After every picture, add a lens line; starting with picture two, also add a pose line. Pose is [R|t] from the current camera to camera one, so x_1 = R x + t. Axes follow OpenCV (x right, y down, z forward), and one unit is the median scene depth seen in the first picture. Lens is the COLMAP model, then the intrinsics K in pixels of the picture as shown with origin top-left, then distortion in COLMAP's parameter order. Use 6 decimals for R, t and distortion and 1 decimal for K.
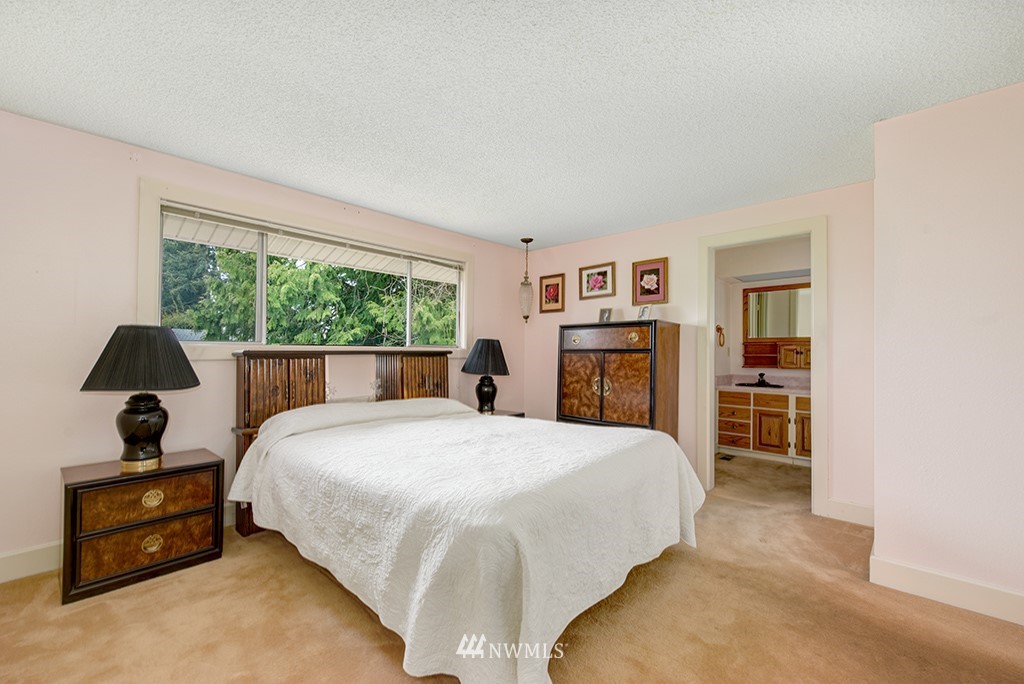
lens RADIAL K [[432.9, 0, 507.2], [0, 432.9, 346.4], [0, 0, 1]] dist [0.013223, -0.000040]
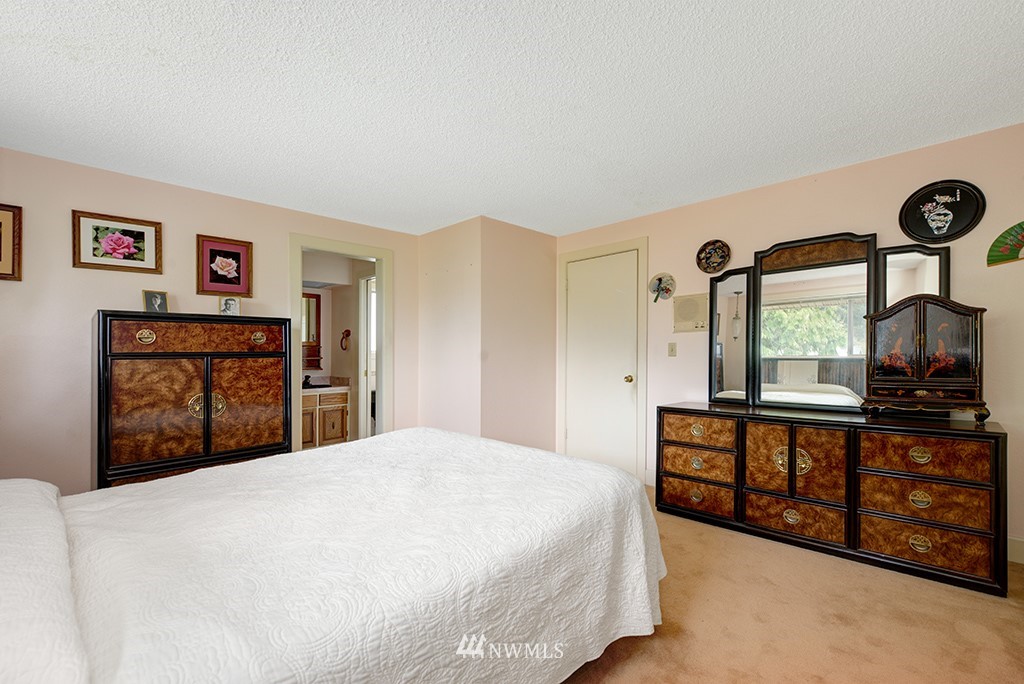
lens RADIAL K [[461.7, 0, 510.0], [0, 461.7, 350.1], [0, 0, 1]] dist [-0.000418, -0.000161]
pose [[-0.022871, 0.002422, 0.999735, -0.524821], [-0.005341, 0.999982, -0.002545, 0.001440], [-0.999724, -0.005398, -0.022858, 0.510474]]
